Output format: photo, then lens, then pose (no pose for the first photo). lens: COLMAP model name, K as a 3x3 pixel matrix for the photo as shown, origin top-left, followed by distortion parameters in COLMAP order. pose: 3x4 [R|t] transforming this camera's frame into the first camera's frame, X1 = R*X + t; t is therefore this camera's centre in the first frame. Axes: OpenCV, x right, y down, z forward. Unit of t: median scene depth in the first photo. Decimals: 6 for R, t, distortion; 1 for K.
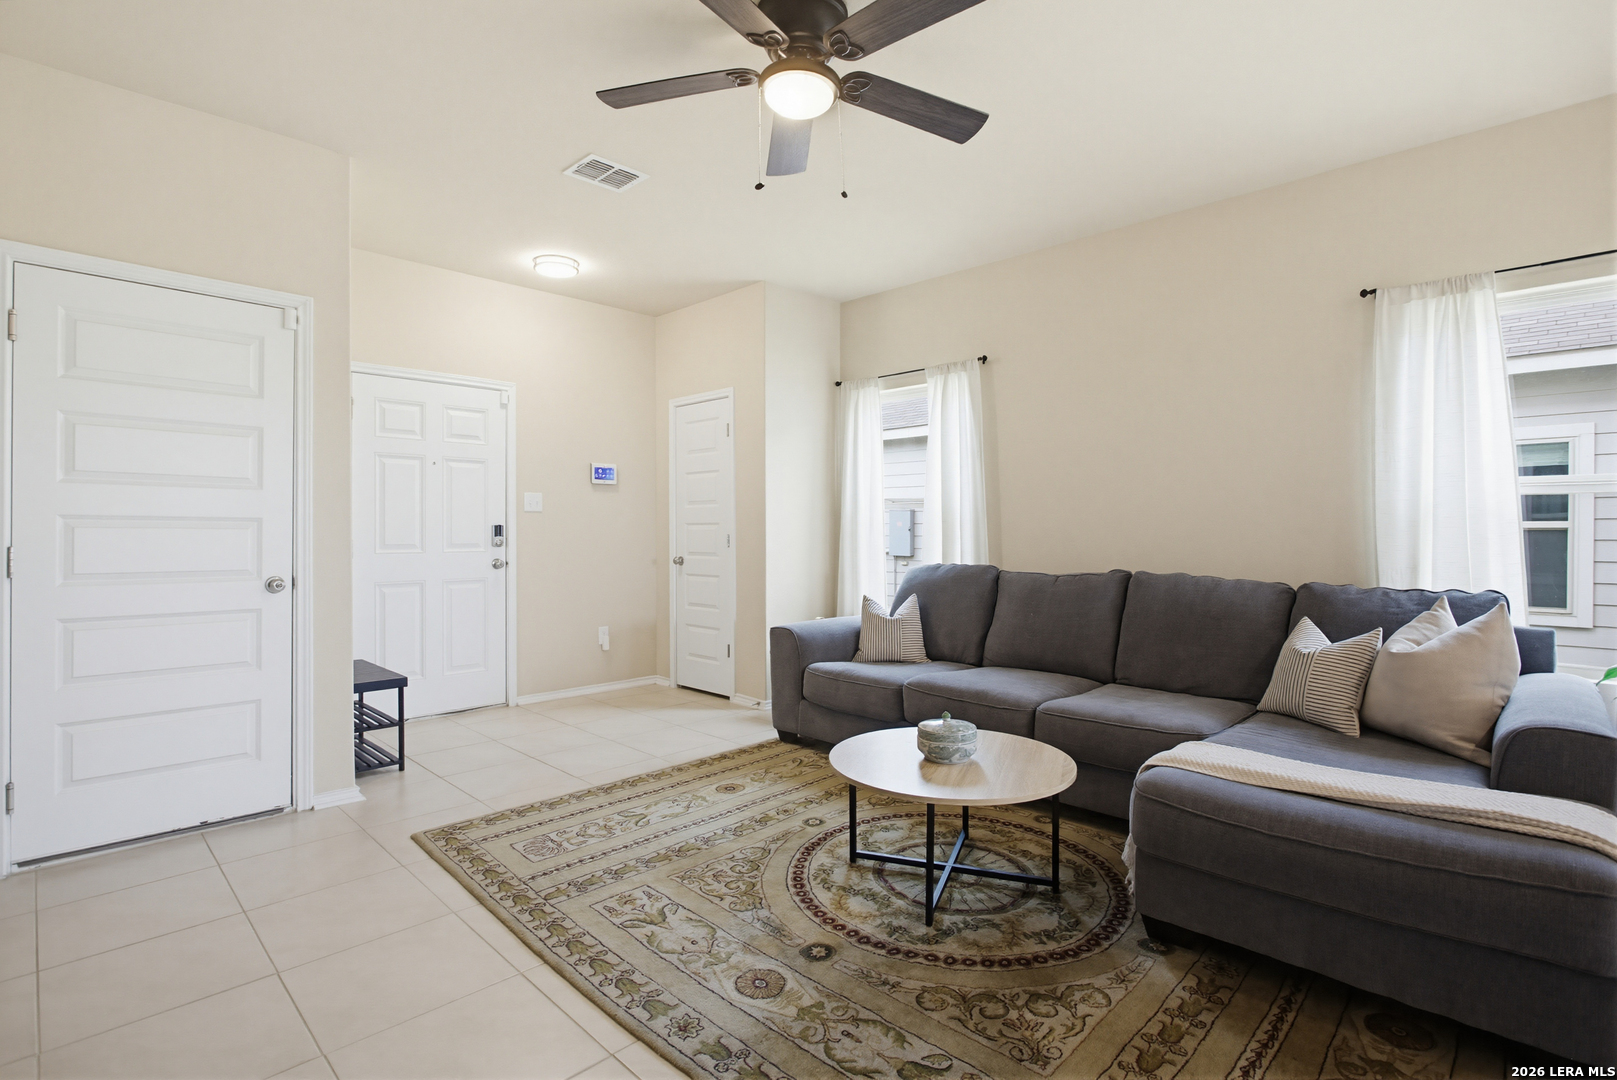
lens RADIAL K [[785.7, 0, 822.2], [0, 785.7, 524.4], [0, 0, 1]] dist [-0.003606, 0.000328]
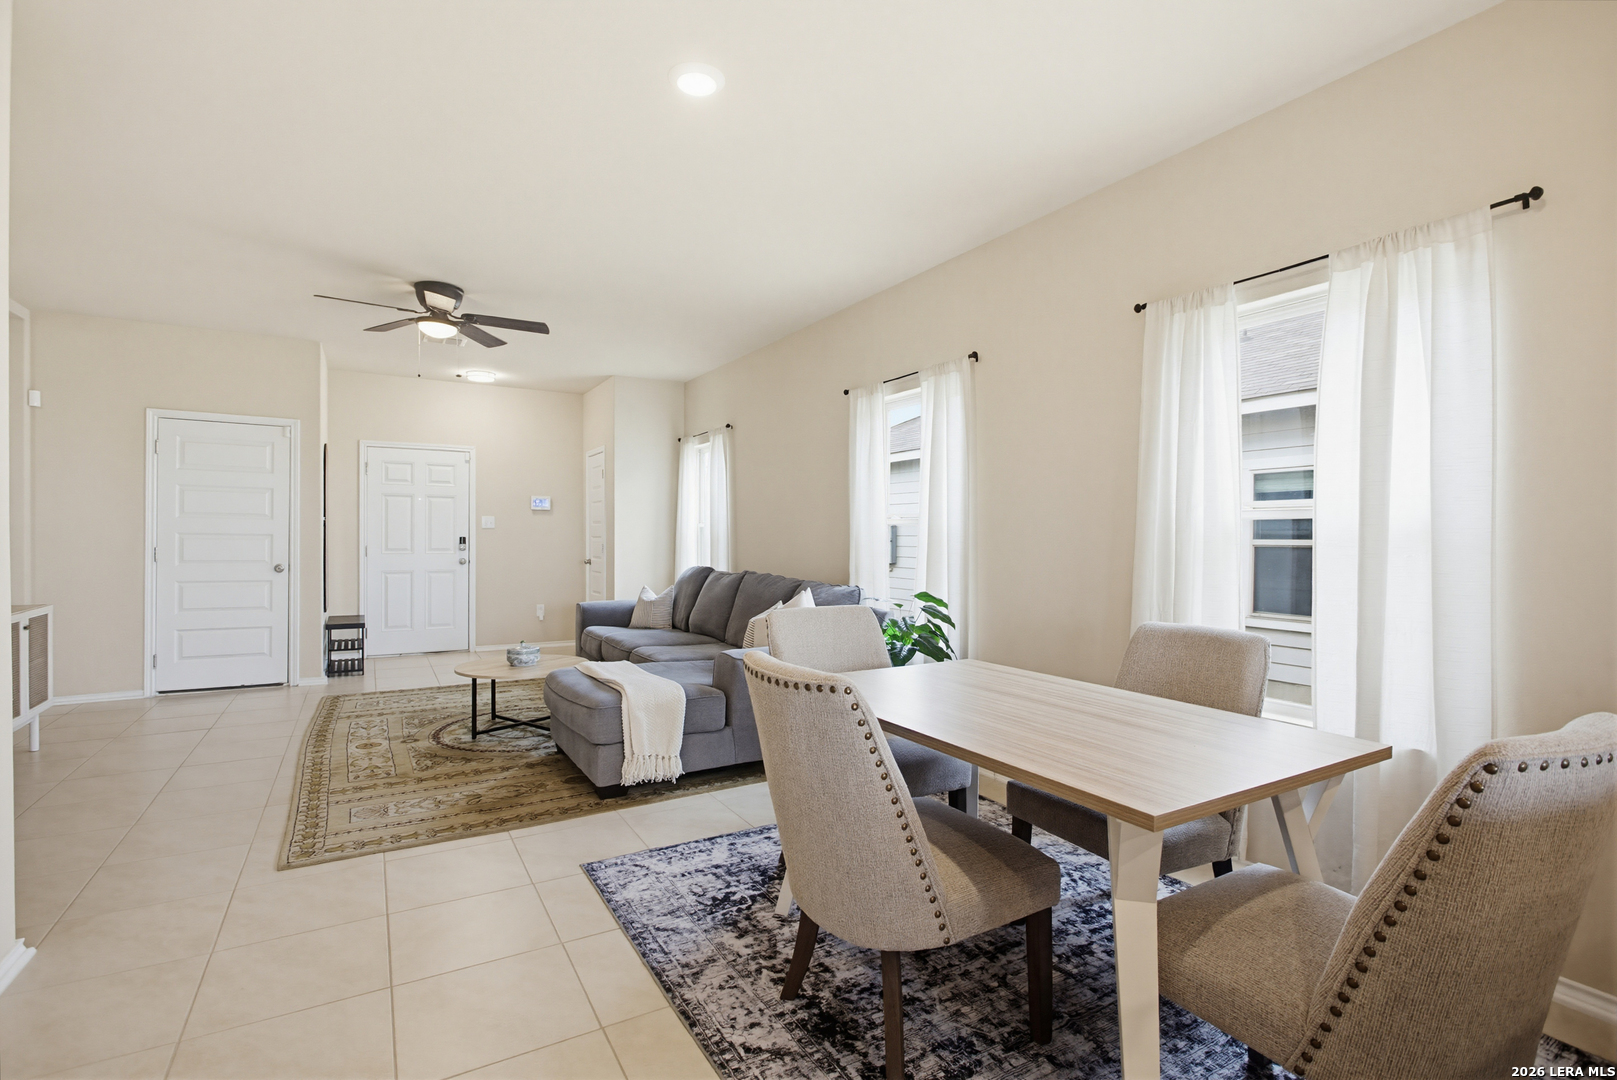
lens RADIAL K [[757.7, 0, 808.5], [0, 757.7, 540.0], [0, 0, 1]] dist [-0.003657, -0.000469]
pose [[0.967011, 0.009113, -0.254571, 0.650269], [-0.006233, 0.999907, 0.012115, -0.016077], [0.254658, -0.010128, 0.966978, -0.298199]]
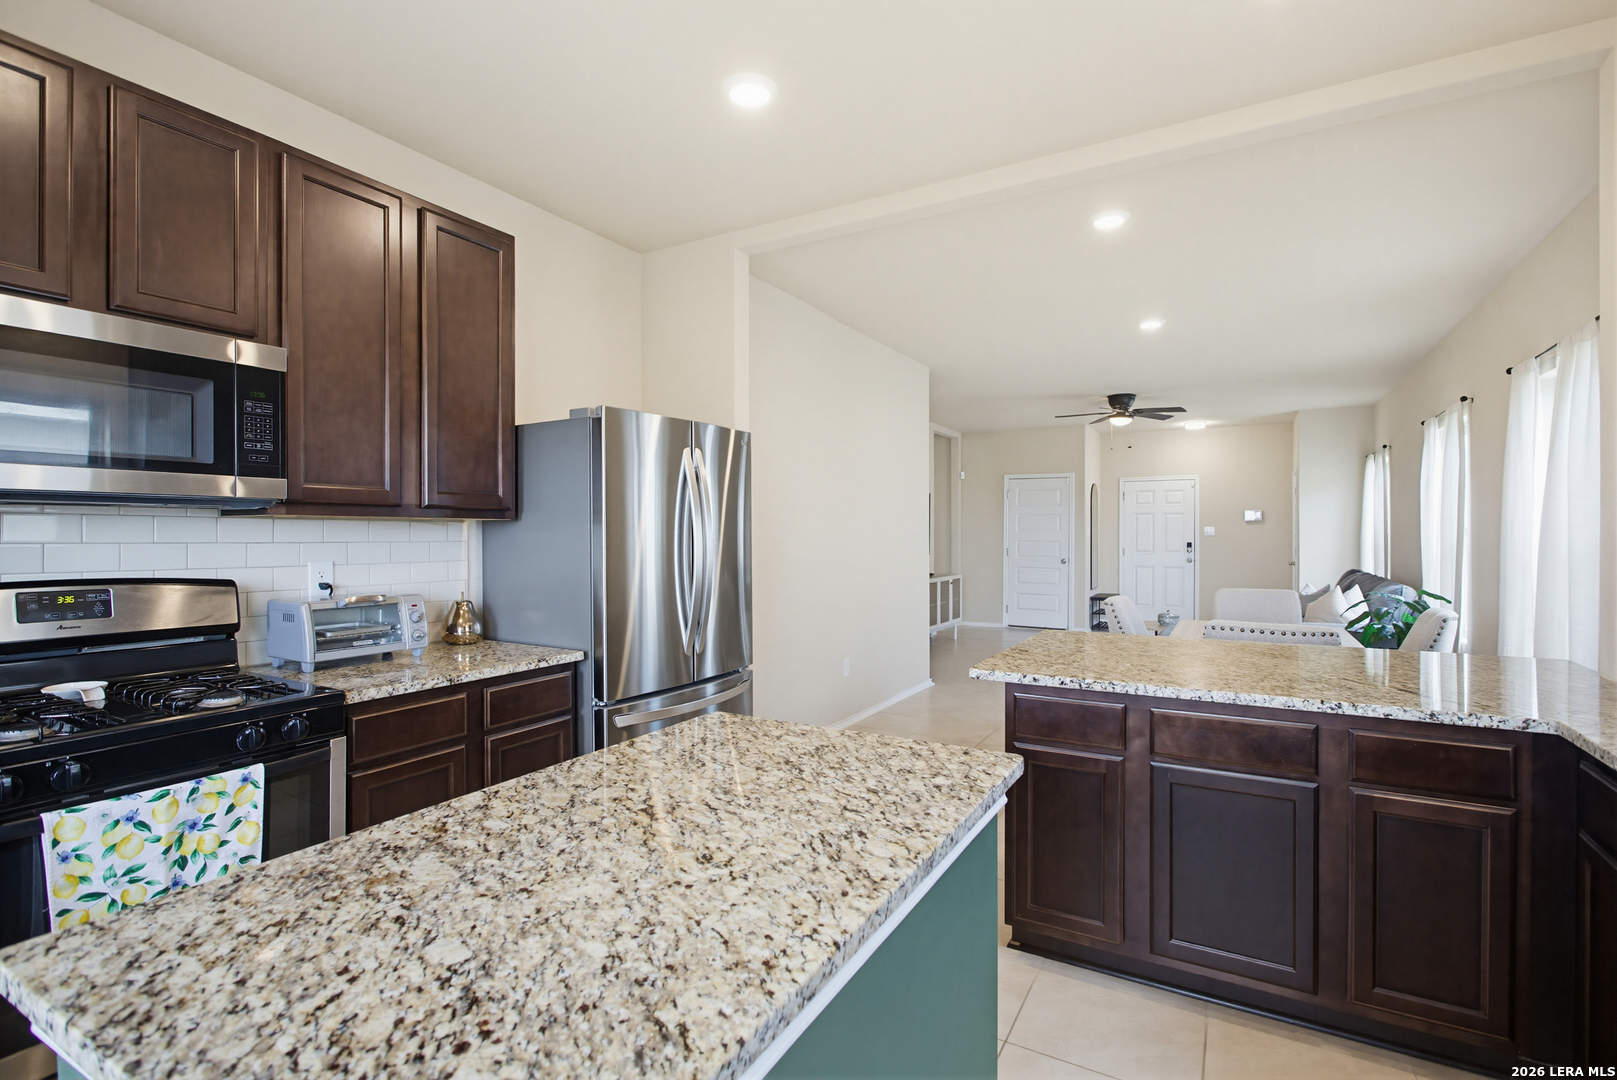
lens RADIAL K [[757.7, 0, 808.5], [0, 757.7, 540.0], [0, 0, 1]] dist [-0.003657, -0.000469]
pose [[0.258958, 0.010447, -0.965832, 1.313644], [0.007086, 0.999894, 0.012716, -0.039688], [0.965862, -0.010137, 0.258857, -0.539566]]
